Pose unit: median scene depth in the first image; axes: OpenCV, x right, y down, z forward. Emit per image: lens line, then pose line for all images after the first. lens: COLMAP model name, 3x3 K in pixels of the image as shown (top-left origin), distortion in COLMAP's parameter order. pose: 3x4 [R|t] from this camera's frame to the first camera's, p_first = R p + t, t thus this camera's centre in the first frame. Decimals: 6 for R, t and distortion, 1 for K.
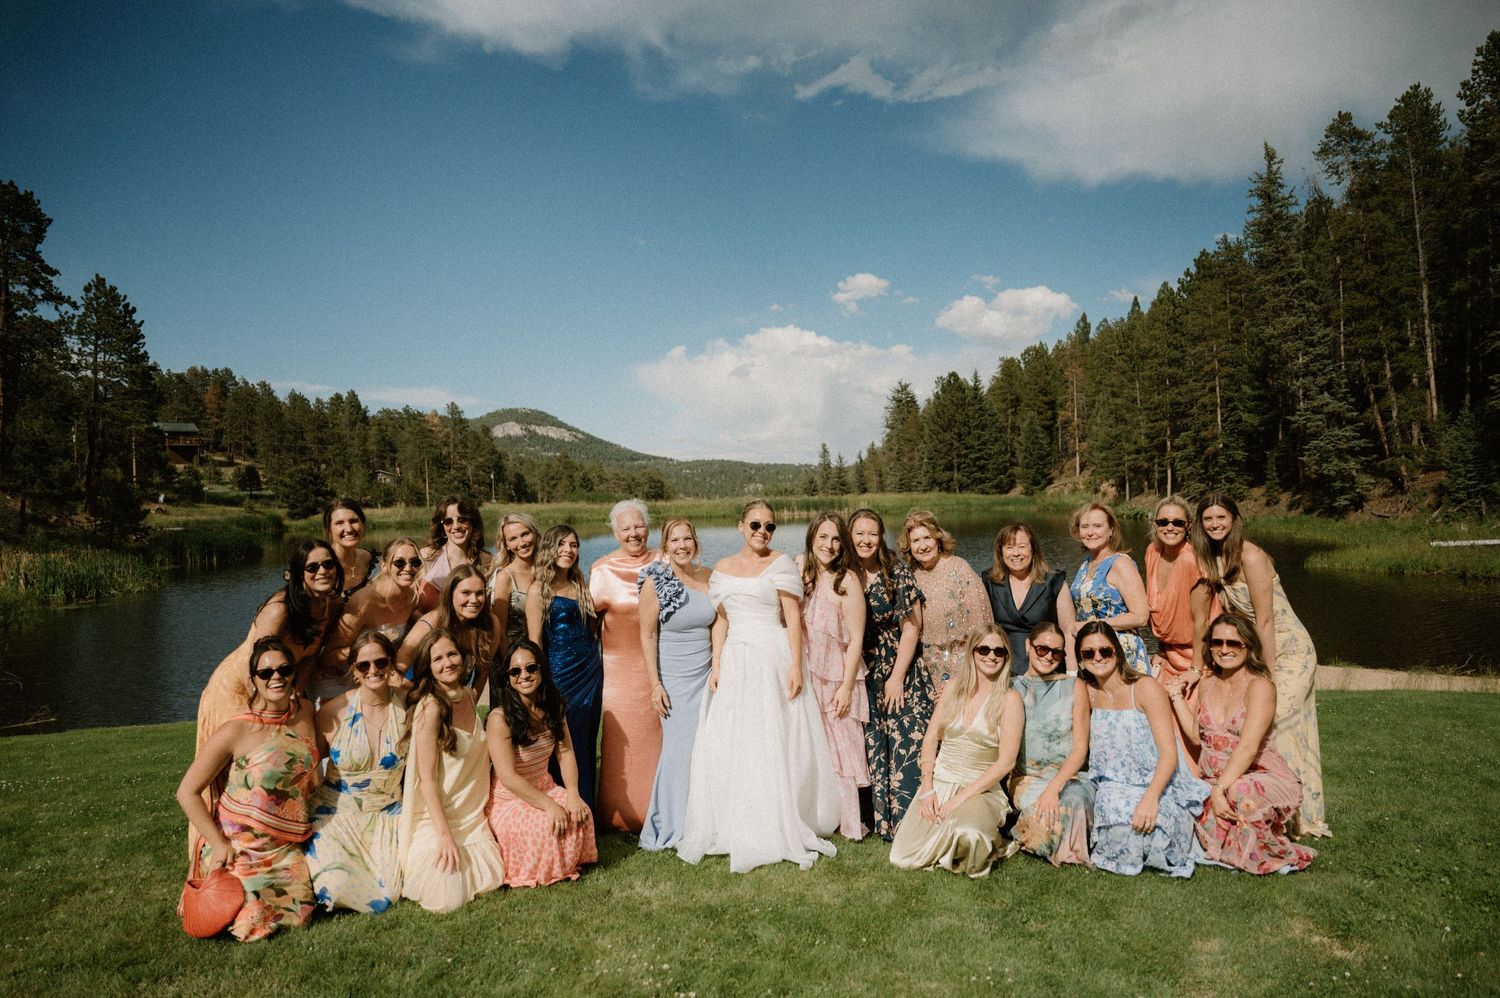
lens RADIAL K [[1015.2, 0, 752.4], [0, 1015.2, 513.7], [0, 0, 1]] dist [-0.011725, 0.013778]
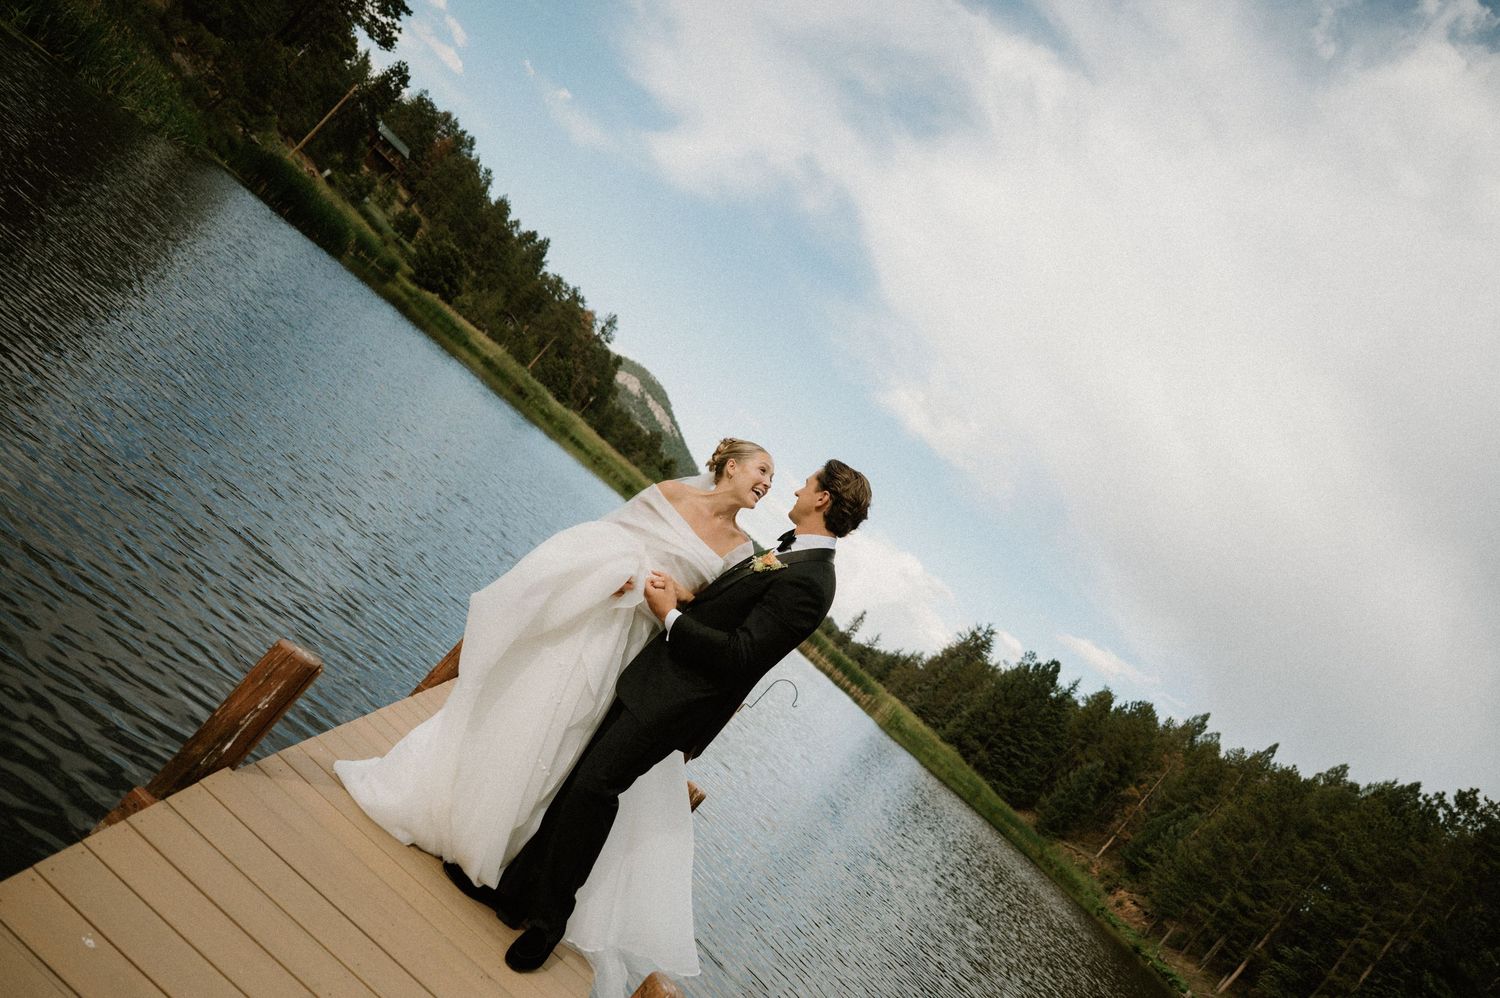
lens RADIAL K [[1015.2, 0, 734.7], [0, 1015.2, 495.5], [0, 0, 1]] dist [-0.011725, 0.013778]
pose [[0.729327, 0.678998, -0.083928, -0.032351], [-0.684064, 0.725825, -0.072351, 0.011705], [0.011791, 0.110180, 0.993842, 0.123937]]
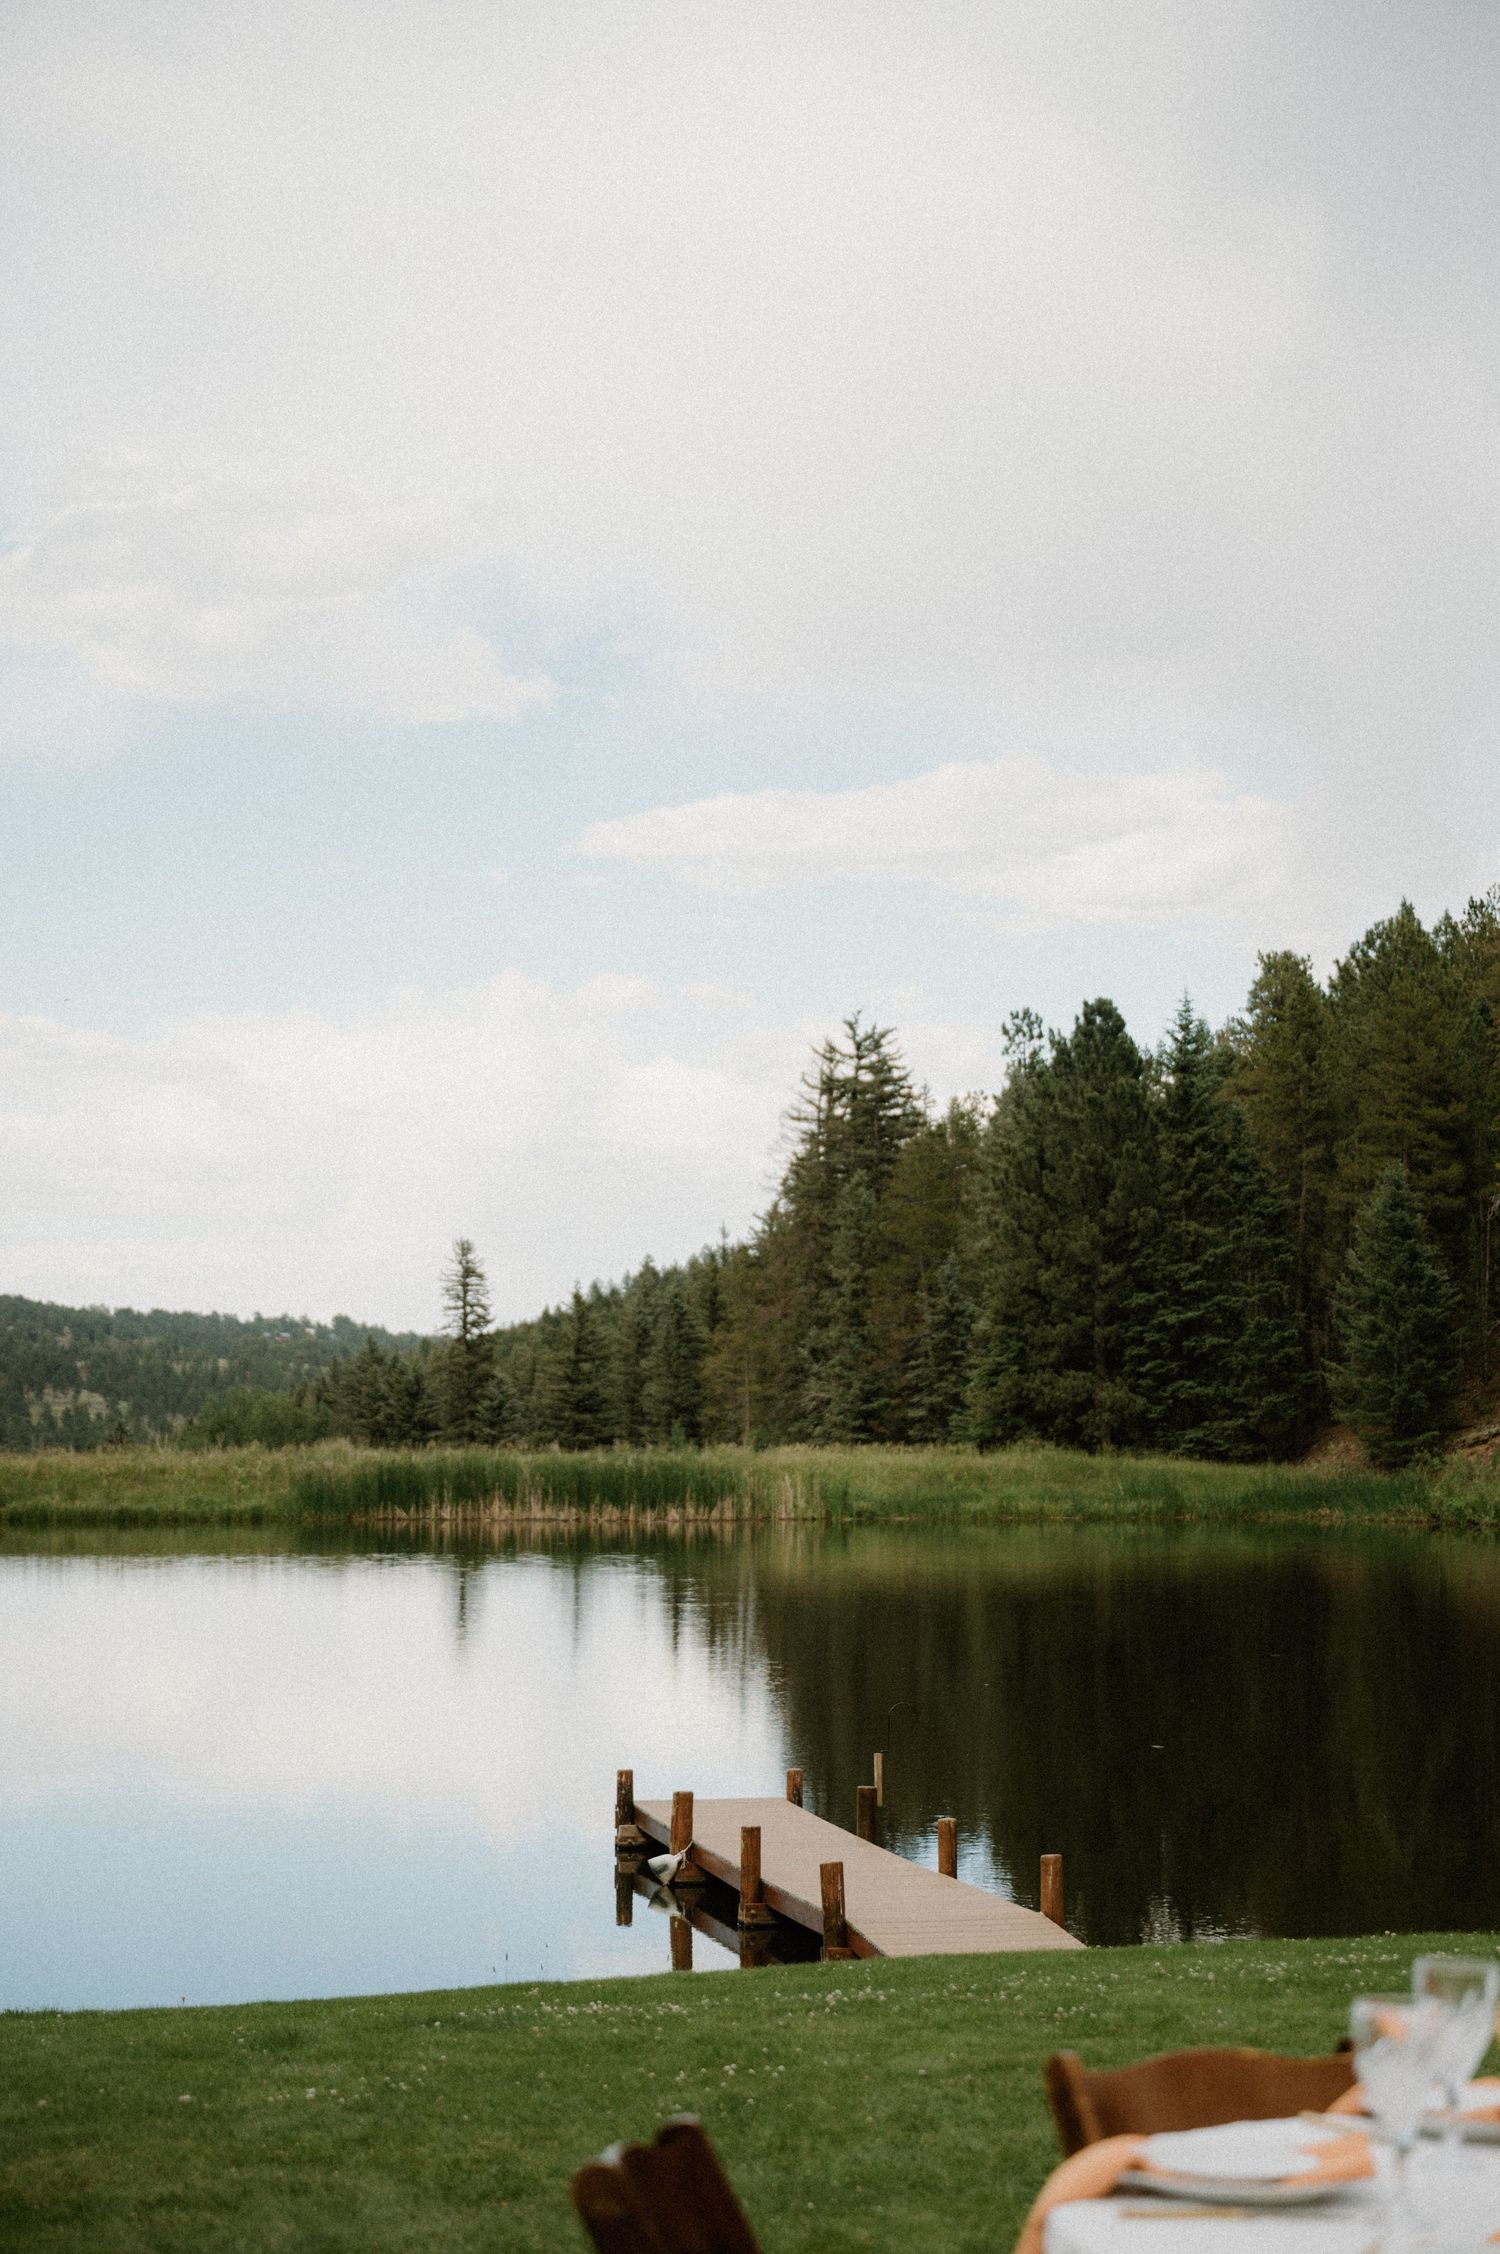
lens RADIAL K [[4149.9, 0, 758.7], [0, 4149.9, 1139.4], [0, 0, 1]] dist [-0.024027, 0.000000]
pose [[0.984910, 0.043417, 0.167530, -0.079874], [-0.027718, 0.995098, -0.094934, 0.003421], [-0.170831, 0.088858, 0.981285, -0.059789]]
